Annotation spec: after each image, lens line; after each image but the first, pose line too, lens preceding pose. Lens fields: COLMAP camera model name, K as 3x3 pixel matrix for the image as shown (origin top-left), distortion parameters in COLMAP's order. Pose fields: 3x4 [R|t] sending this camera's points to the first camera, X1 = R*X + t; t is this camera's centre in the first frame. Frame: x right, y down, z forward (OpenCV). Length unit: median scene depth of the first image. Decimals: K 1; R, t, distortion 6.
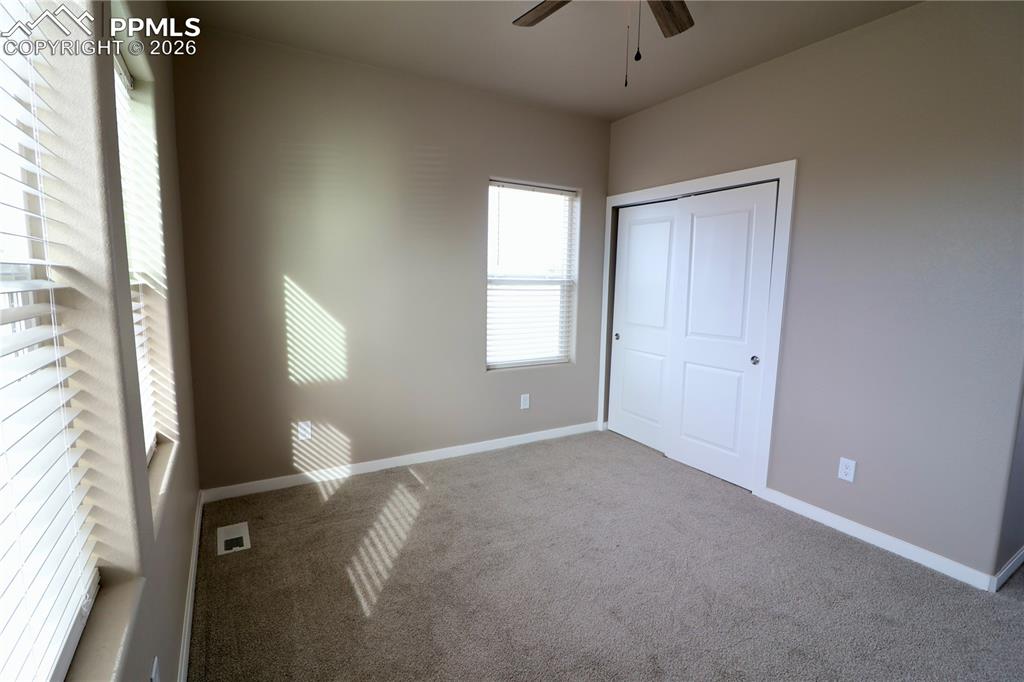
lens RADIAL K [[475.6, 0, 503.2], [0, 475.6, 337.0], [0, 0, 1]] dist [-0.001544, -0.011109]
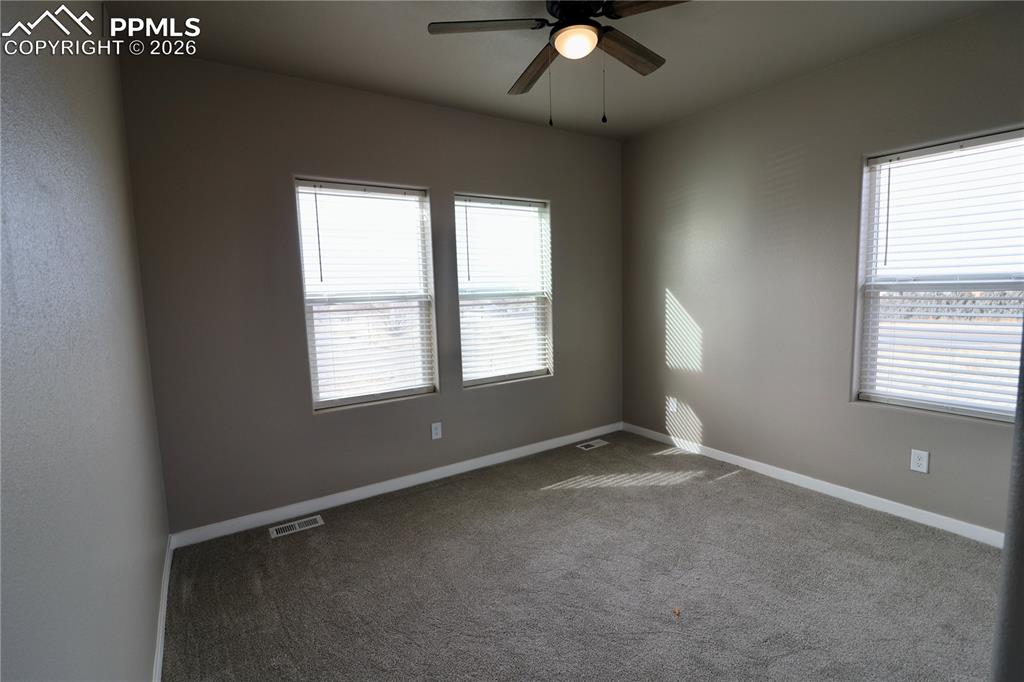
lens RADIAL K [[475.6, 0, 519.5], [0, 475.6, 328.1], [0, 0, 1]] dist [-0.001544, -0.011109]
pose [[0.067692, 0.069108, -0.995310, 0.872621], [-0.088483, 0.994083, 0.063005, -0.061662], [0.993775, 0.083803, 0.073407, 0.465688]]
